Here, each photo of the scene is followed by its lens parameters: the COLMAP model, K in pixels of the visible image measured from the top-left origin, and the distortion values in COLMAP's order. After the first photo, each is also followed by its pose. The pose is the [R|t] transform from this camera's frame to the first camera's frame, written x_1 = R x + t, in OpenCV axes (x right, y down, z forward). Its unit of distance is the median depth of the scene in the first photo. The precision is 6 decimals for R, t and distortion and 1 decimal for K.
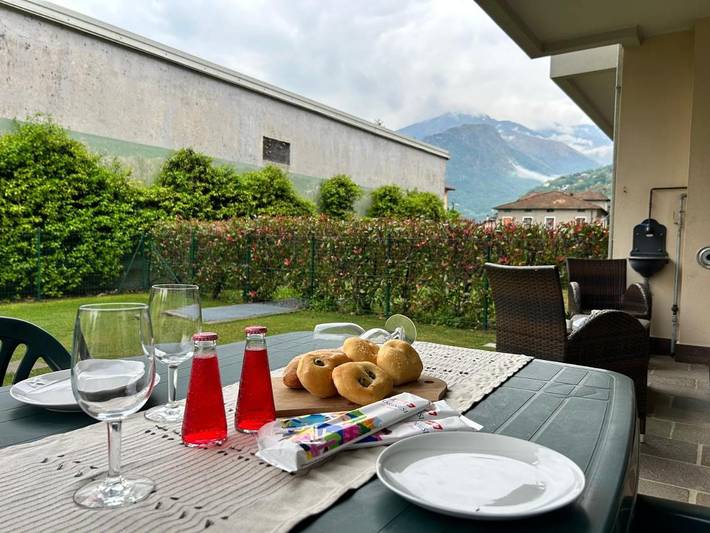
lens RADIAL K [[556.7, 0, 355.0], [0, 556.7, 266.5], [0, 0, 1]] dist [0.001338, -0.007126]
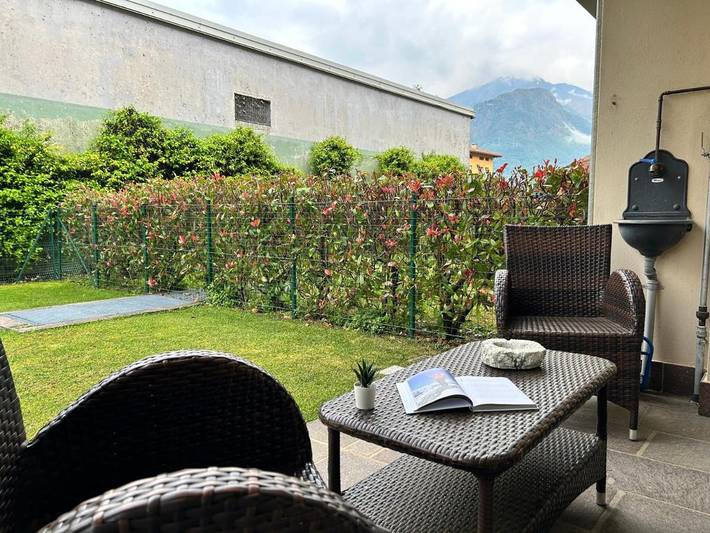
lens RADIAL K [[556.7, 0, 355.0], [0, 556.7, 266.5], [0, 0, 1]] dist [0.001338, -0.007126]
pose [[0.995398, -0.017730, -0.094171, 0.115829], [0.022110, 0.998712, 0.045668, -0.001000], [0.093240, -0.047540, 0.994508, 0.172697]]
